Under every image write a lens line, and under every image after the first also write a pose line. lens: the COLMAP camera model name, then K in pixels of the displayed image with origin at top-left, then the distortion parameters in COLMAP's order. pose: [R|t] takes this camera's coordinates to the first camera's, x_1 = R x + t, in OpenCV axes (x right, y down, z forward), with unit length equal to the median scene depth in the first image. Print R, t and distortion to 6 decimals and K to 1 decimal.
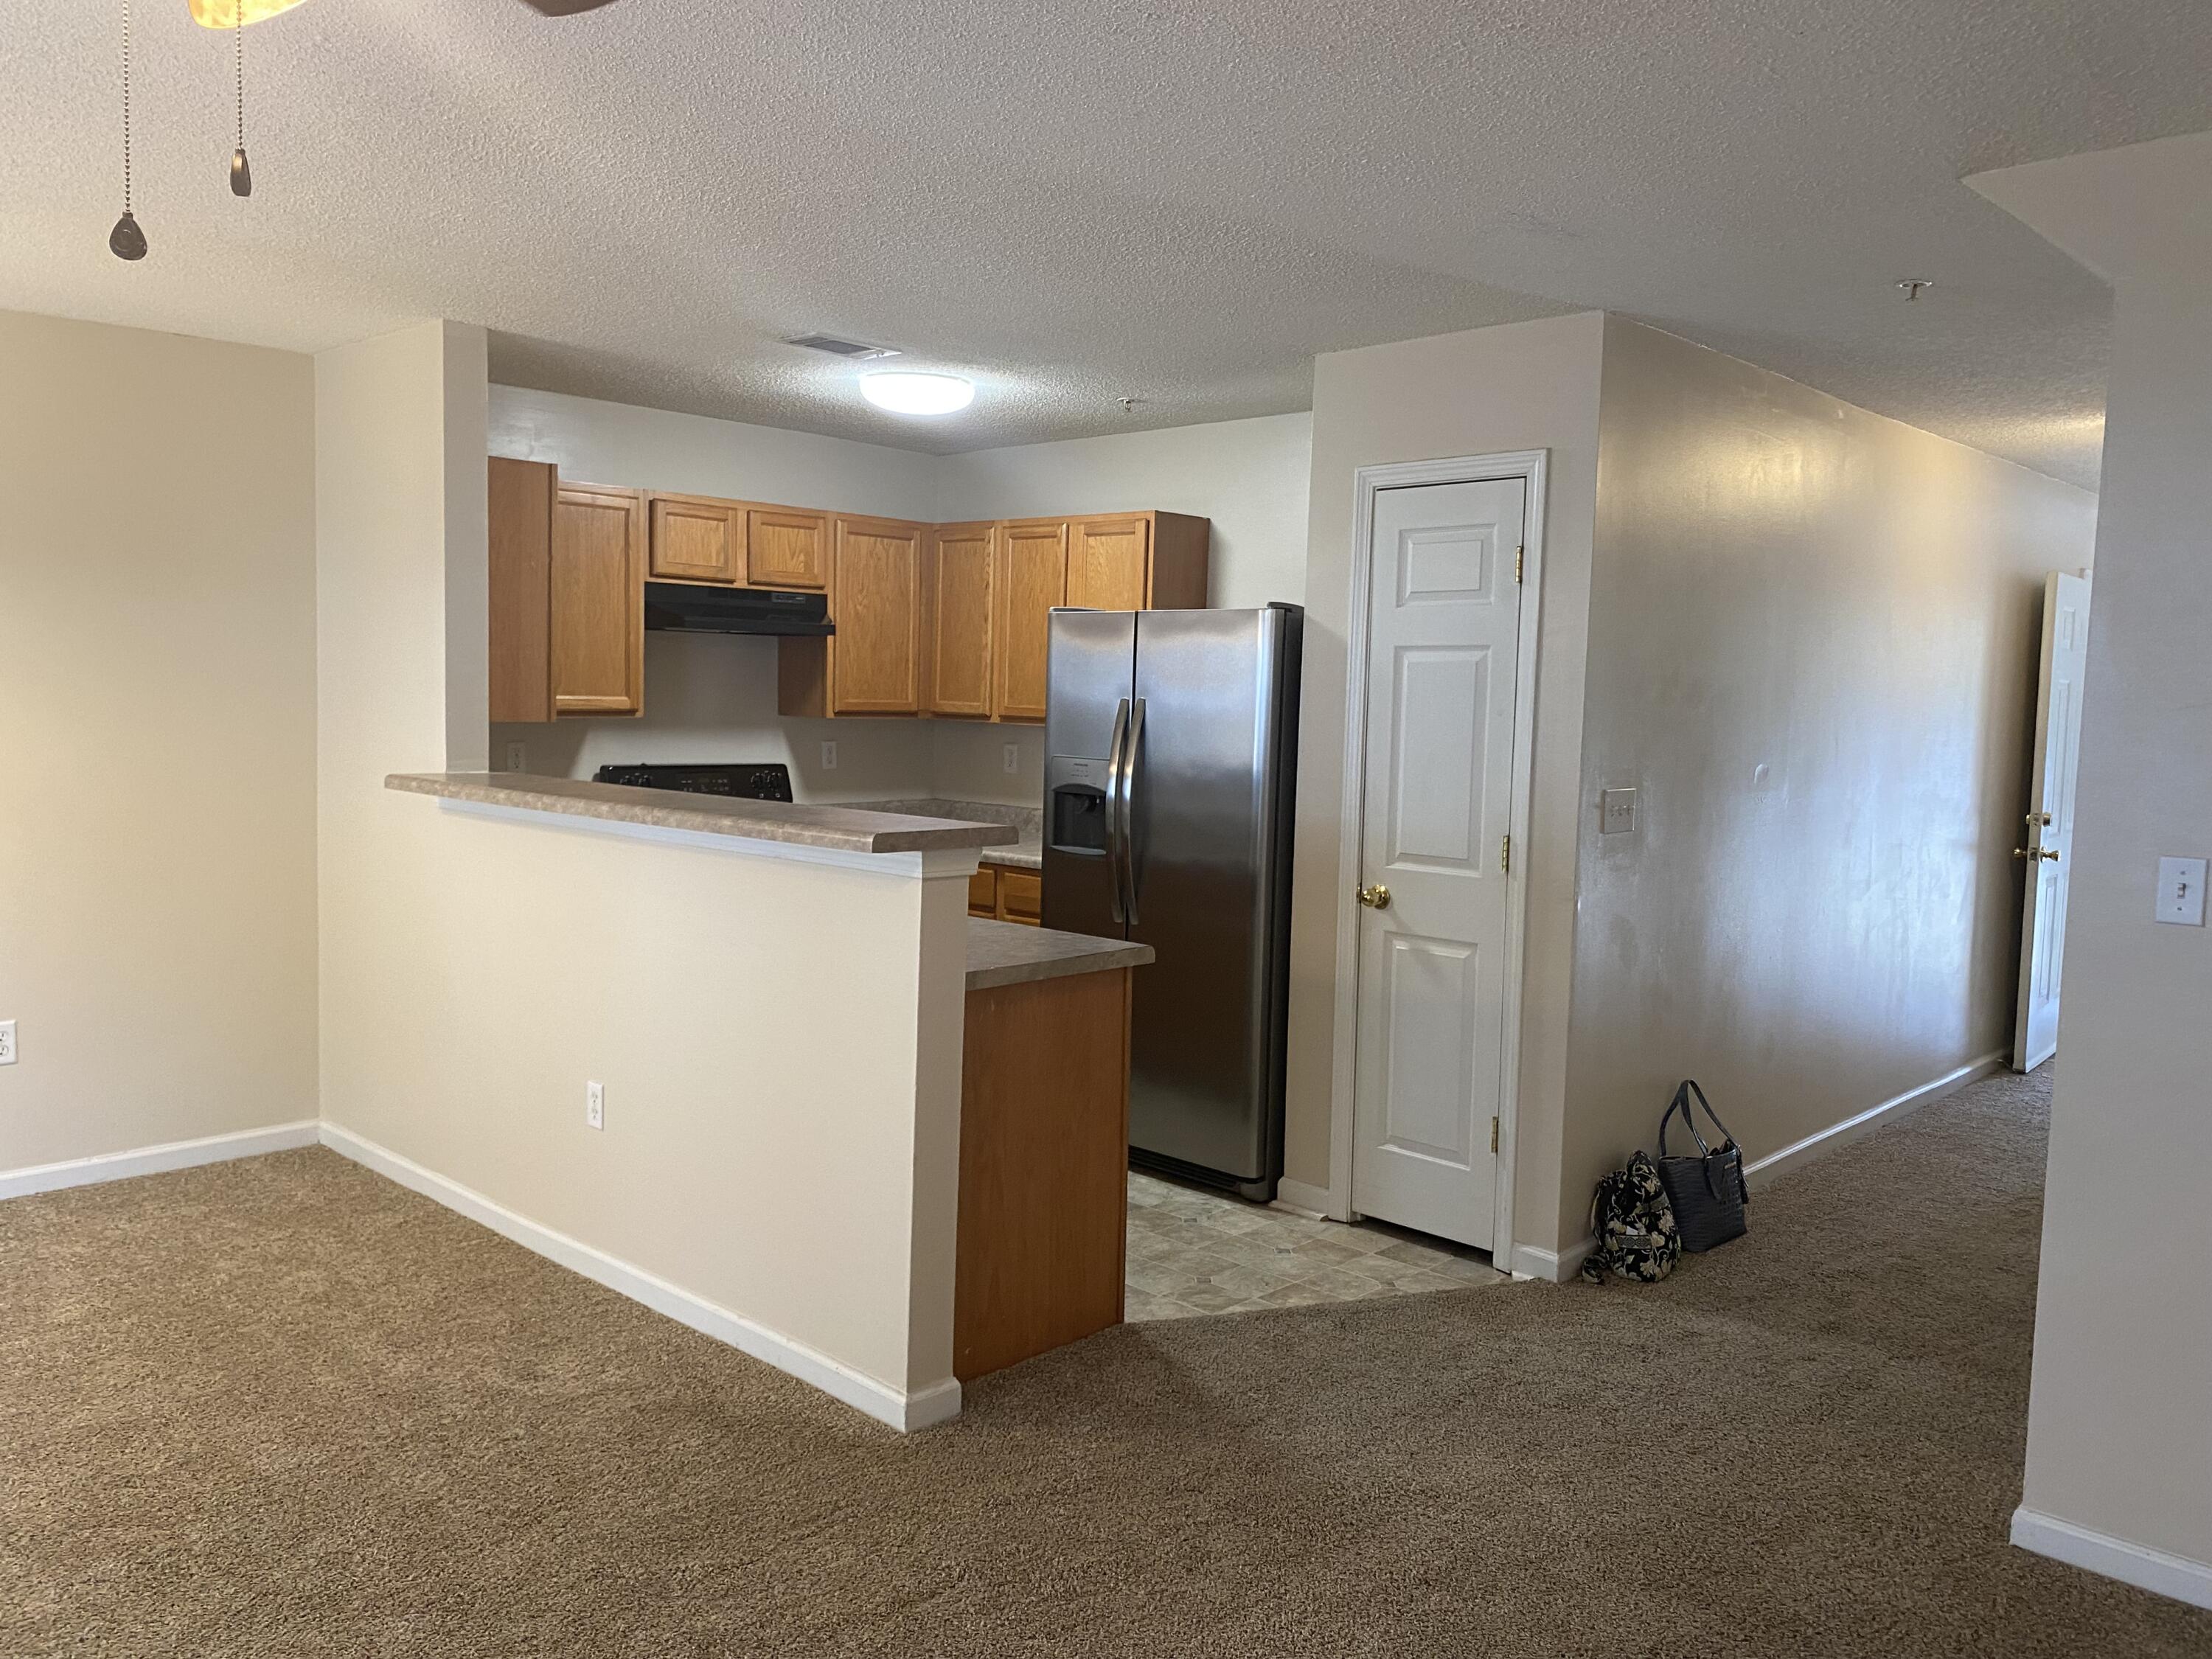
lens RADIAL K [[1686.1, 0, 1103.9], [0, 1686.1, 827.0], [0, 0, 1]] dist [0.026651, -0.039545]
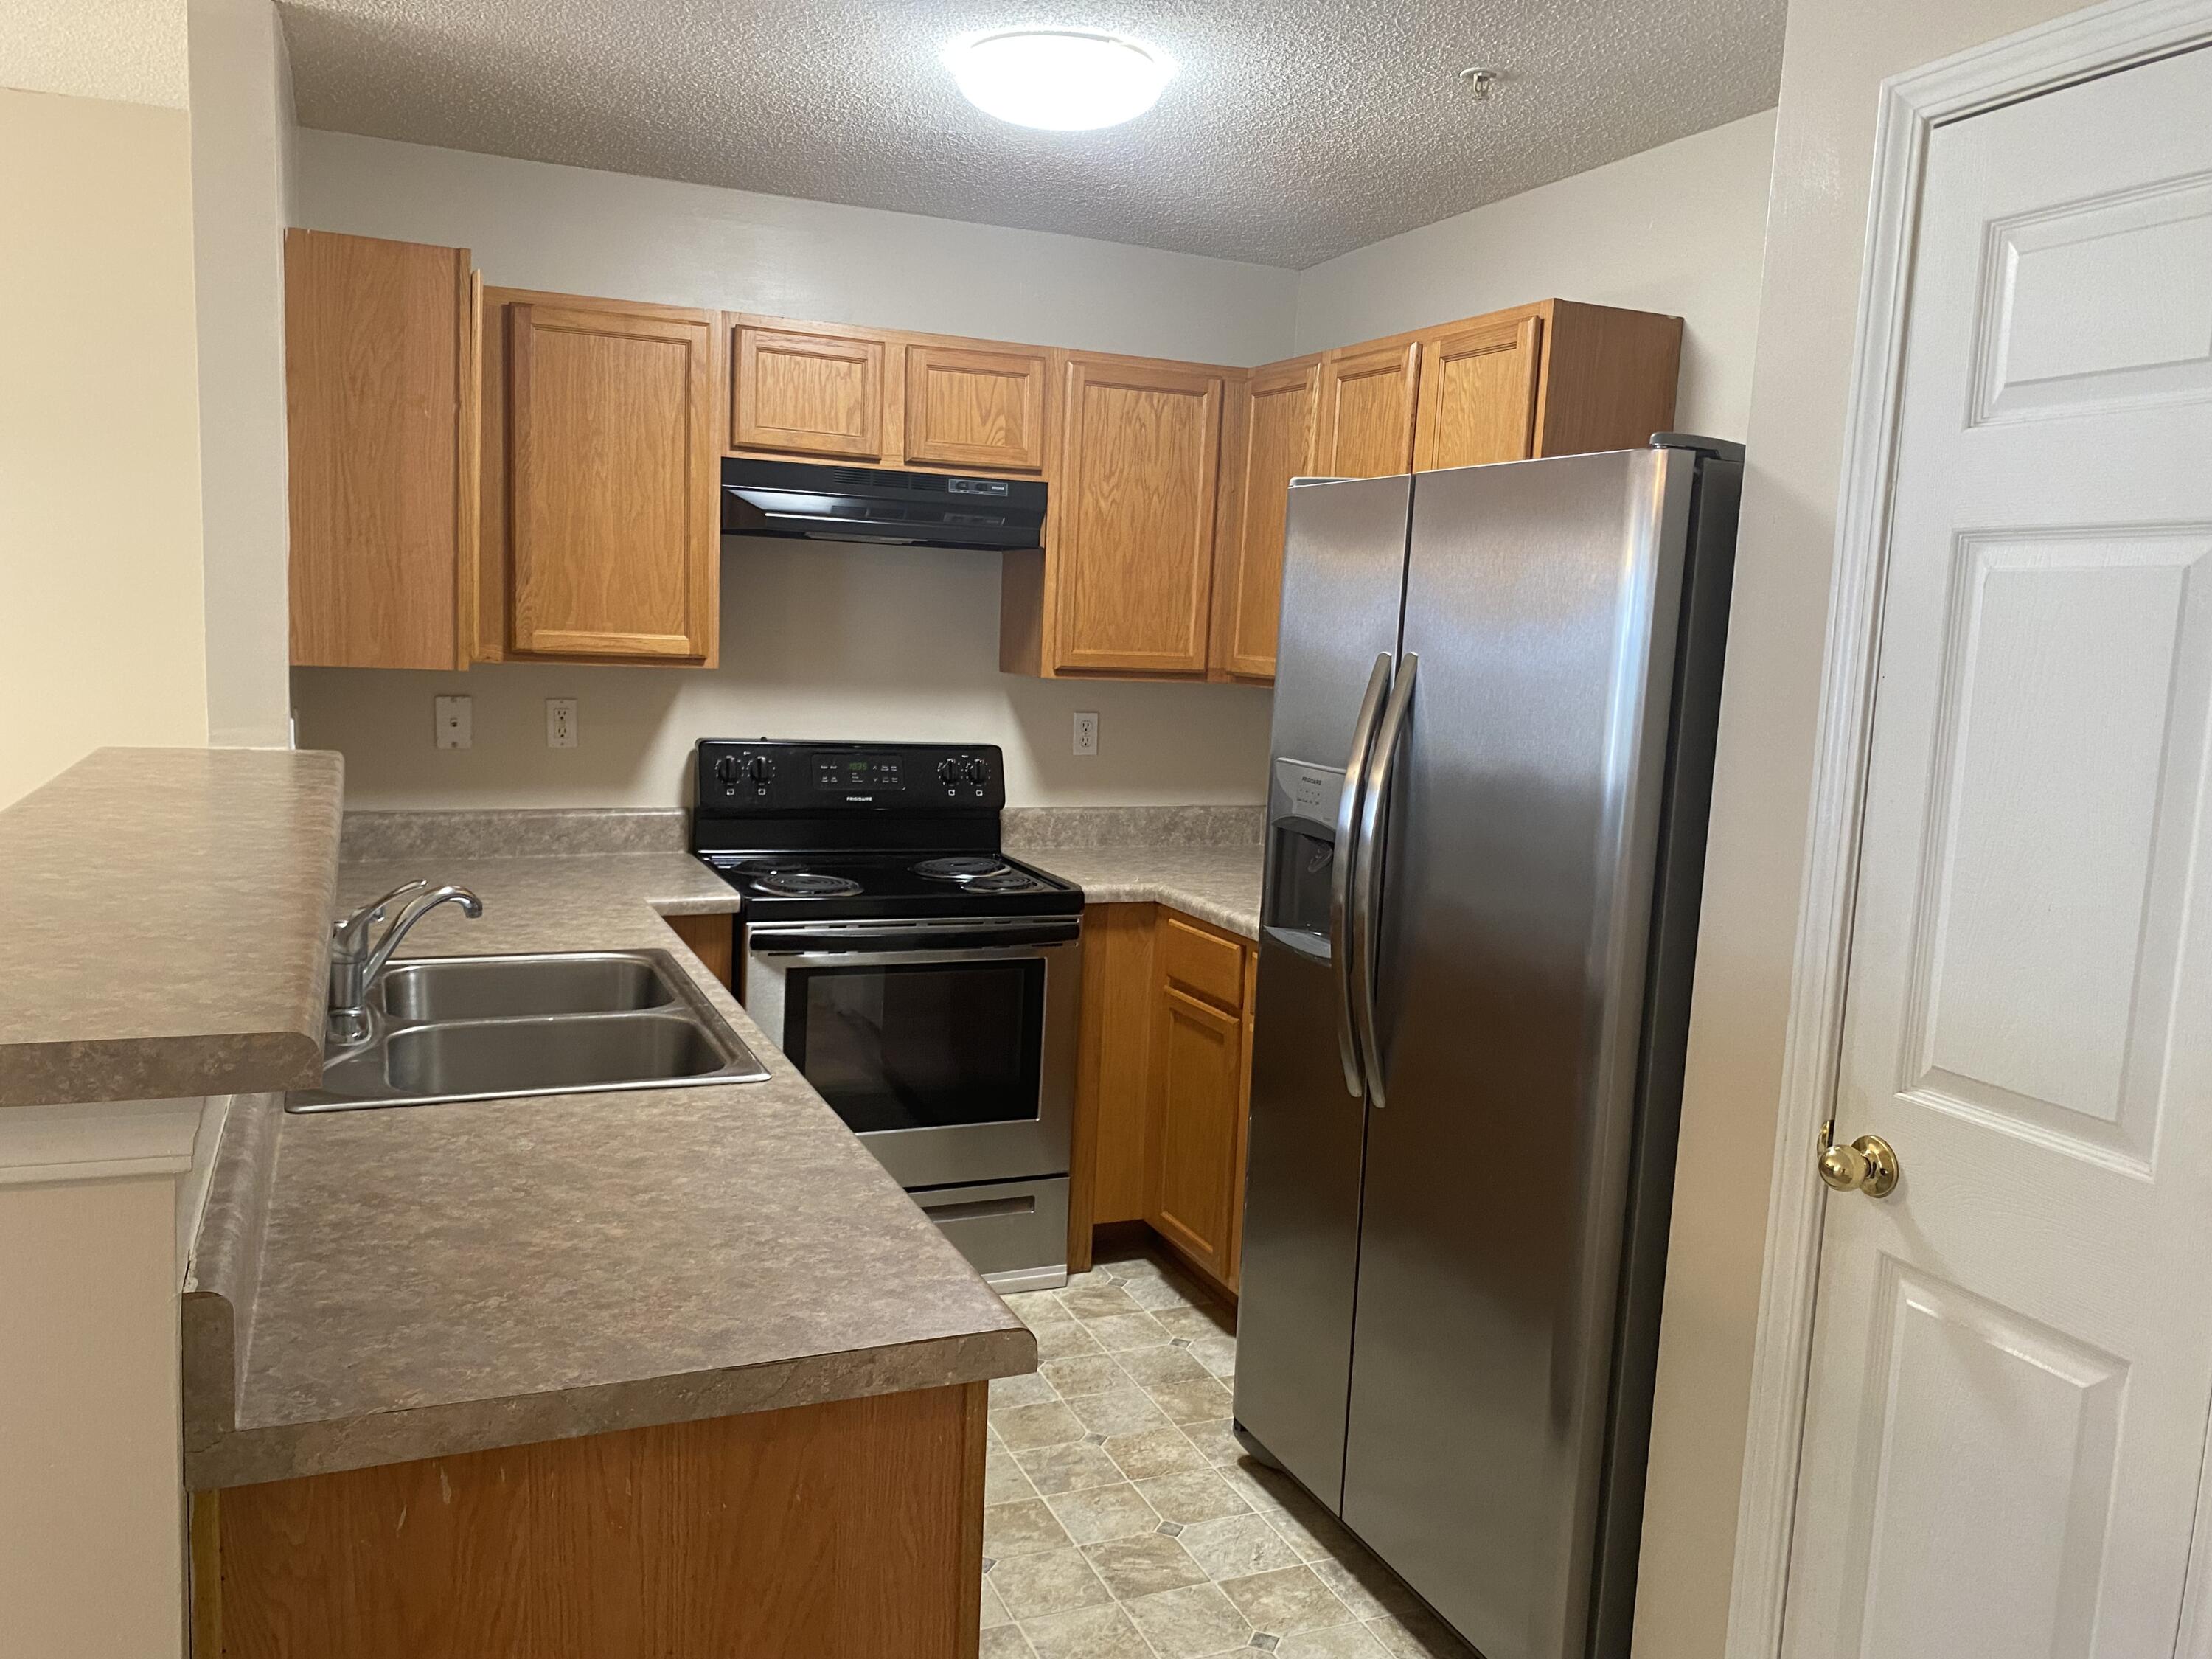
lens RADIAL K [[1686.1, 0, 1090.5], [0, 1686.1, 830.7], [0, 0, 1]] dist [0.026651, -0.039545]
pose [[0.909697, 0.065060, -0.410144, 0.125174], [-0.054107, 0.997802, 0.038268, -0.034546], [0.411732, -0.012621, 0.911218, 0.455246]]
